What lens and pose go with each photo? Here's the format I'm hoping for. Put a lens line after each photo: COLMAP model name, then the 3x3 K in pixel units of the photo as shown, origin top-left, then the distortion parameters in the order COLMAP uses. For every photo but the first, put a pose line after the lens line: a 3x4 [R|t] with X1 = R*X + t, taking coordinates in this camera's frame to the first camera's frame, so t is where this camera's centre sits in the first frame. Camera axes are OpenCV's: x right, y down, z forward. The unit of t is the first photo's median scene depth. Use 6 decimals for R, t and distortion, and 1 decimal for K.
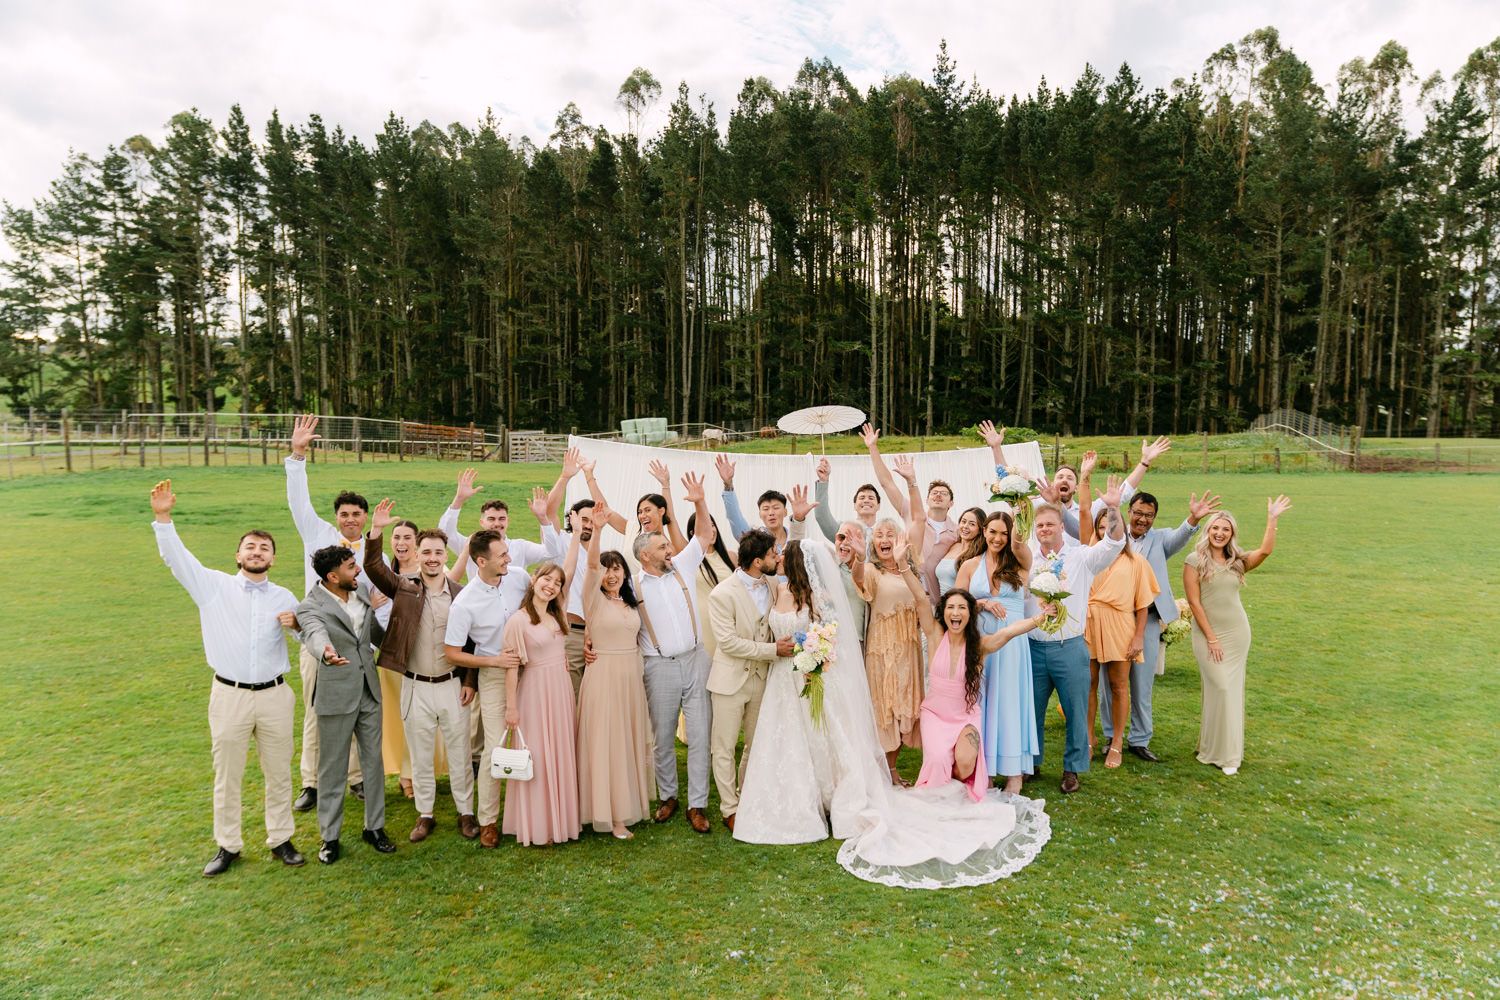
lens RADIAL K [[1249.4, 0, 731.5], [0, 1249.4, 533.5], [0, 0, 1]] dist [0.037034, -0.014968]
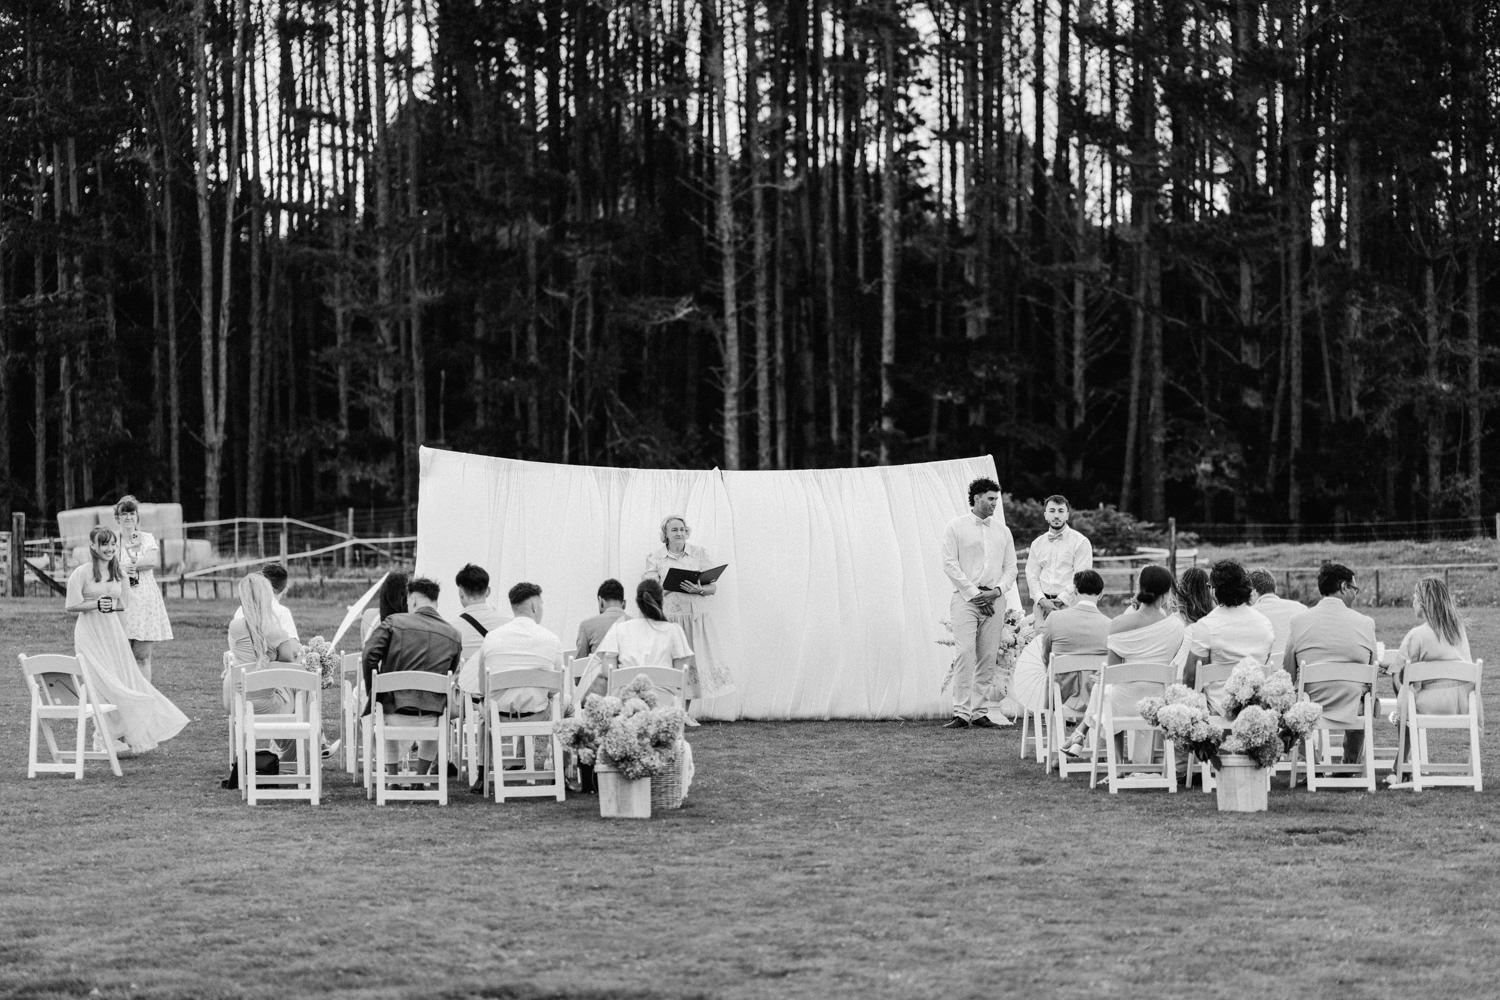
lens RADIAL K [[4166.2, 0, 762.5], [0, 4166.2, 500.8], [0, 0, 1]] dist [0.044371, 0.000000]
pose [[0.992042, -0.004616, 0.125825, -0.029933], [0.017252, 0.994885, -0.099526, 0.026596], [-0.124722, 0.100904, 0.987047, -0.193806]]
